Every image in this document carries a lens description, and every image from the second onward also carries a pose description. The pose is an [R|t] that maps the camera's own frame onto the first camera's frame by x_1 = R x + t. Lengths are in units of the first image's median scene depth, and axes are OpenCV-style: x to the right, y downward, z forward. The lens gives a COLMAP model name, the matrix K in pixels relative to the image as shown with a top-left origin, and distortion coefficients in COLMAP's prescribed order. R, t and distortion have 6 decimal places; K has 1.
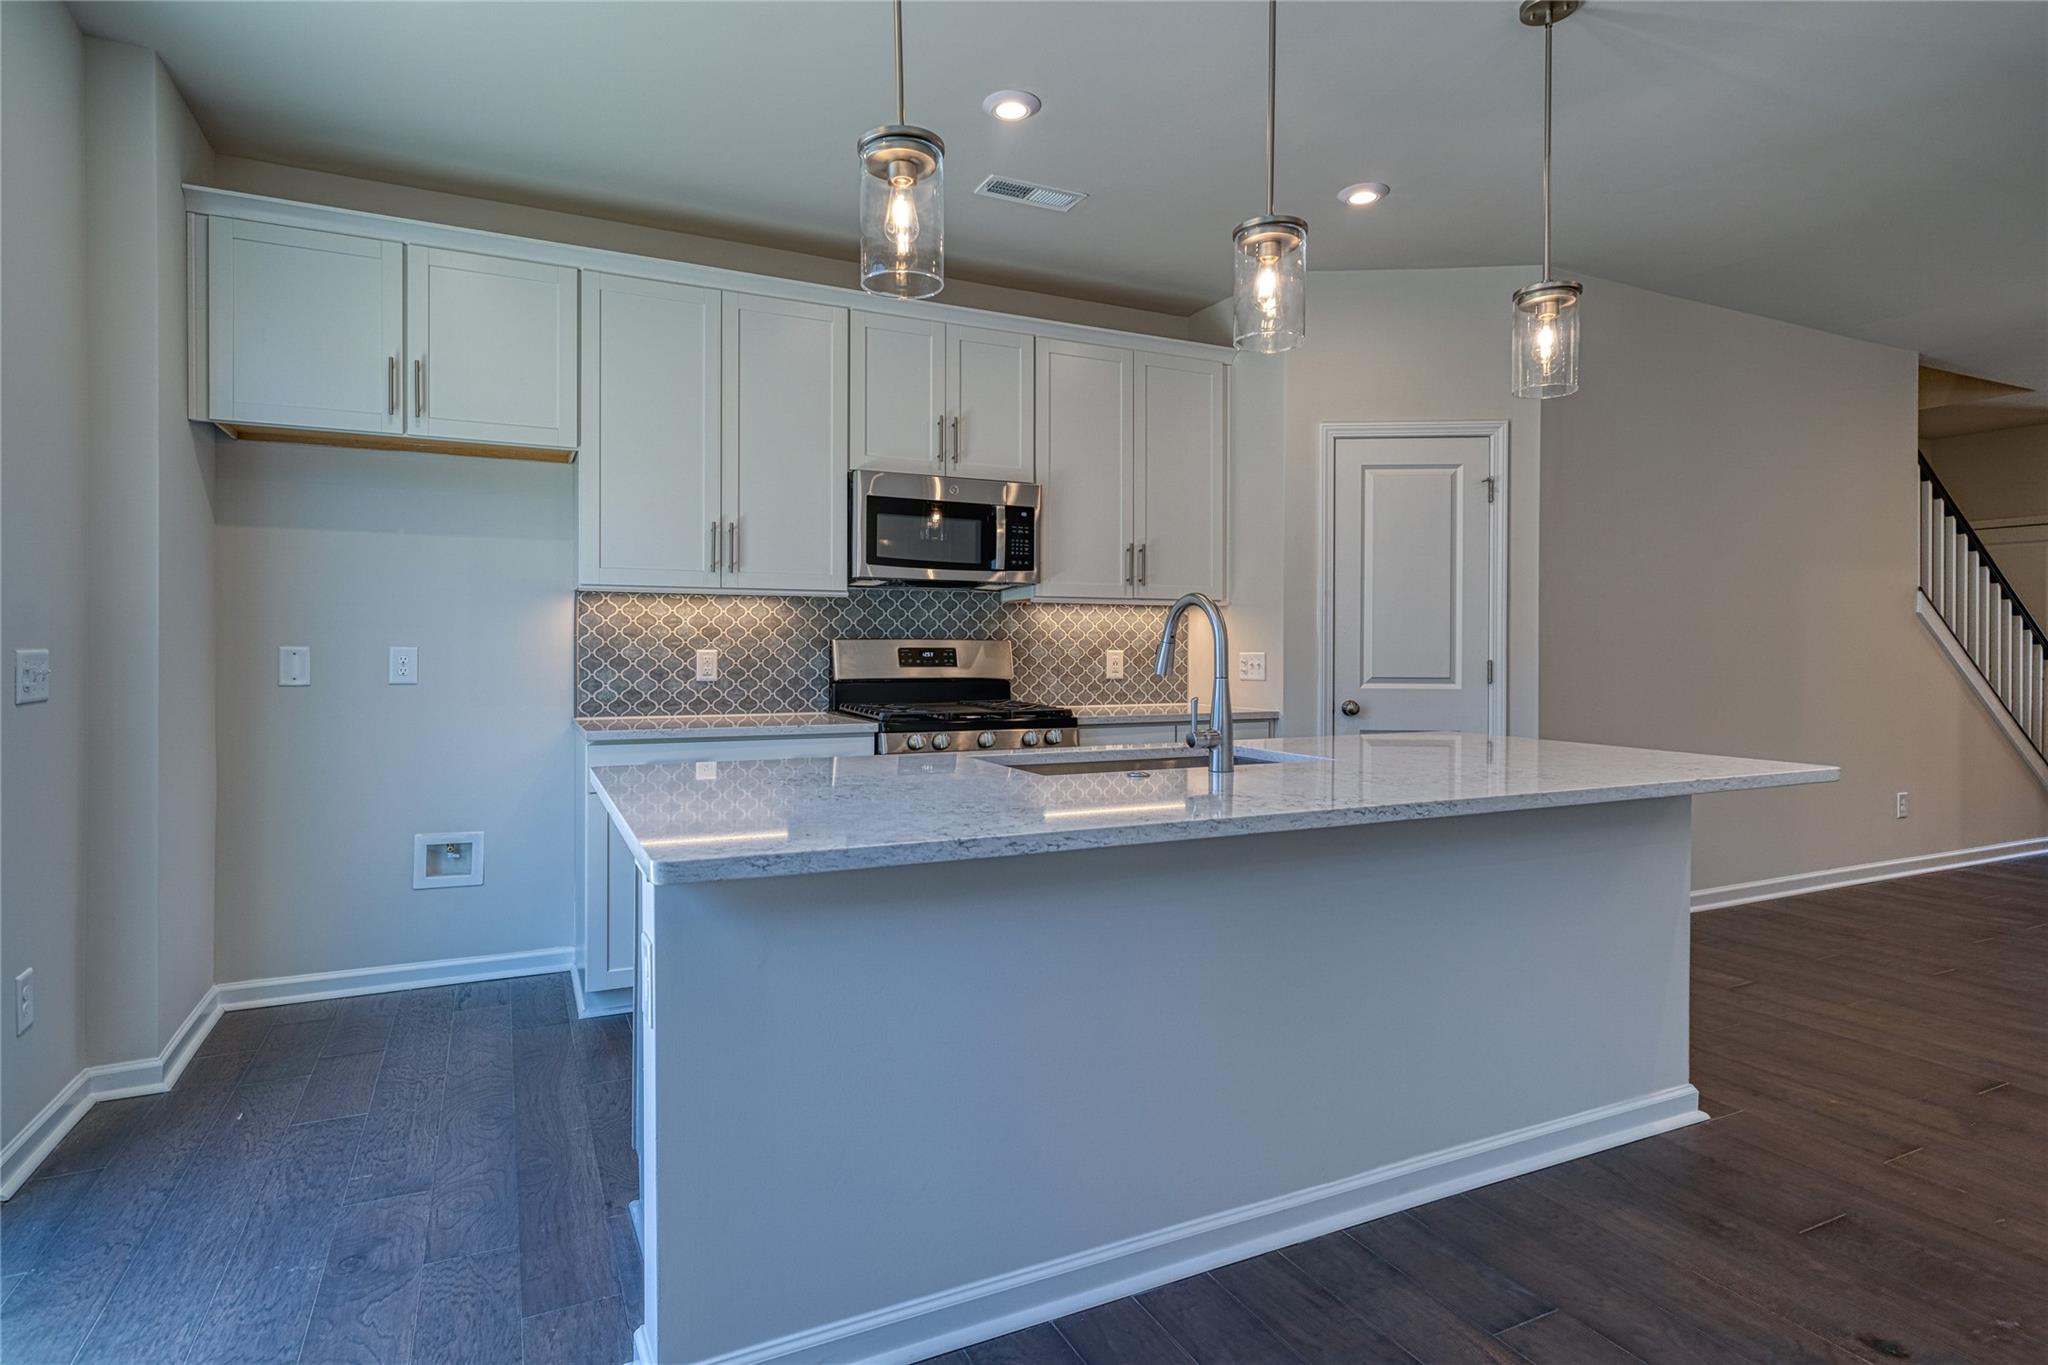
lens RADIAL K [[1020.1, 0, 971.0], [0, 1020.1, 666.1], [0, 0, 1]] dist [-0.003125, 0.001461]
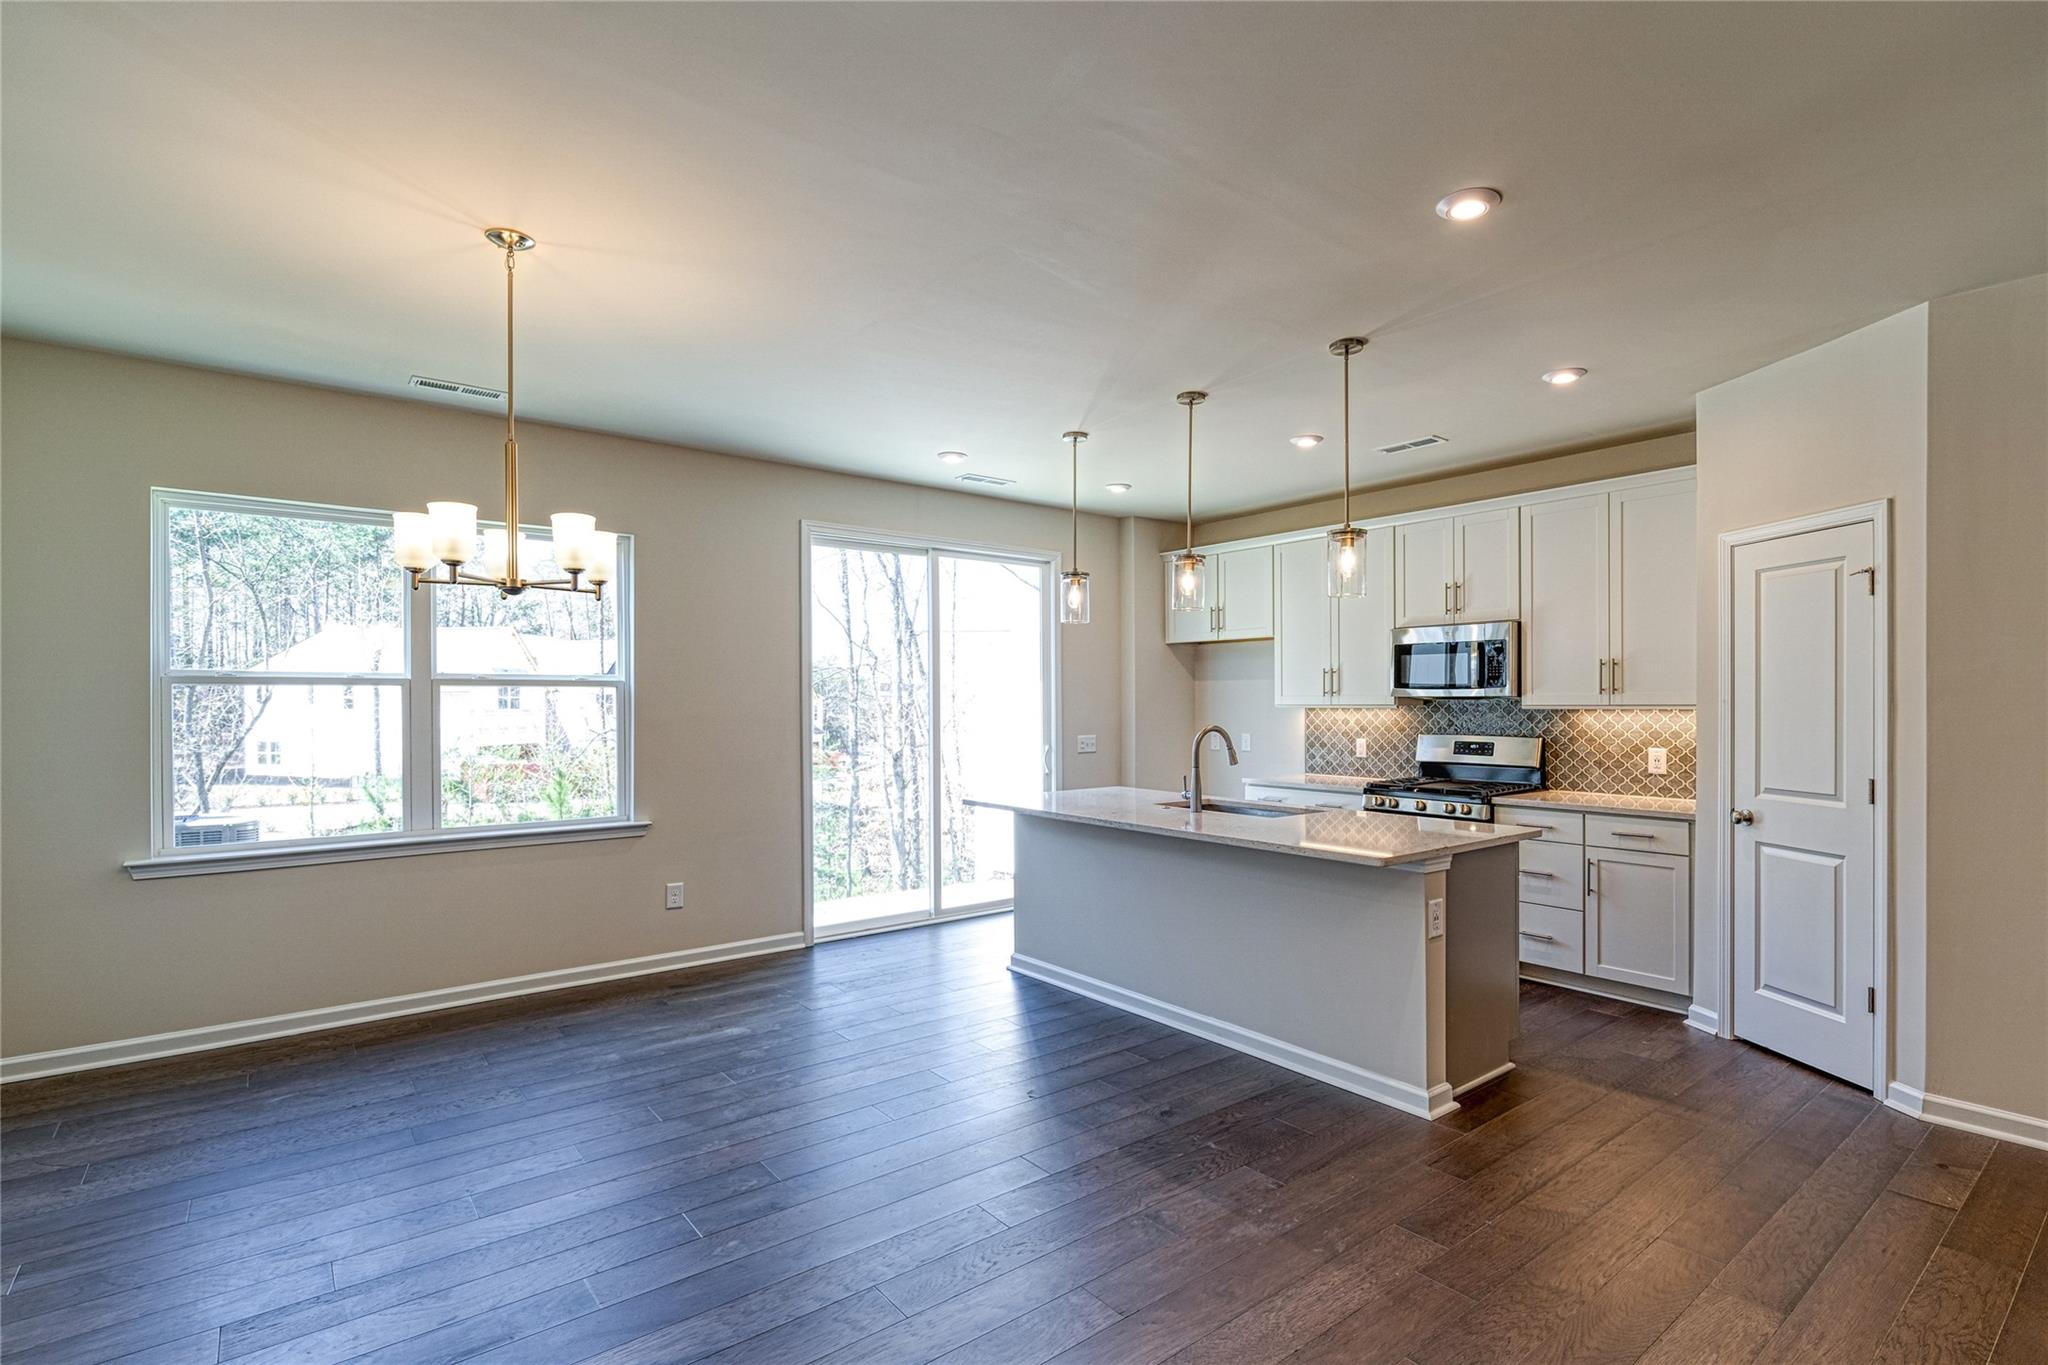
lens RADIAL K [[979.1, 0, 1096.1], [0, 979.1, 699.9], [0, 0, 1]] dist [-0.003311, 0.000319]
pose [[0.279693, -0.008962, -0.960048, 1.164791], [-0.018864, 0.999712, -0.014827, -0.047971], [0.959904, 0.022258, 0.279443, 0.132112]]
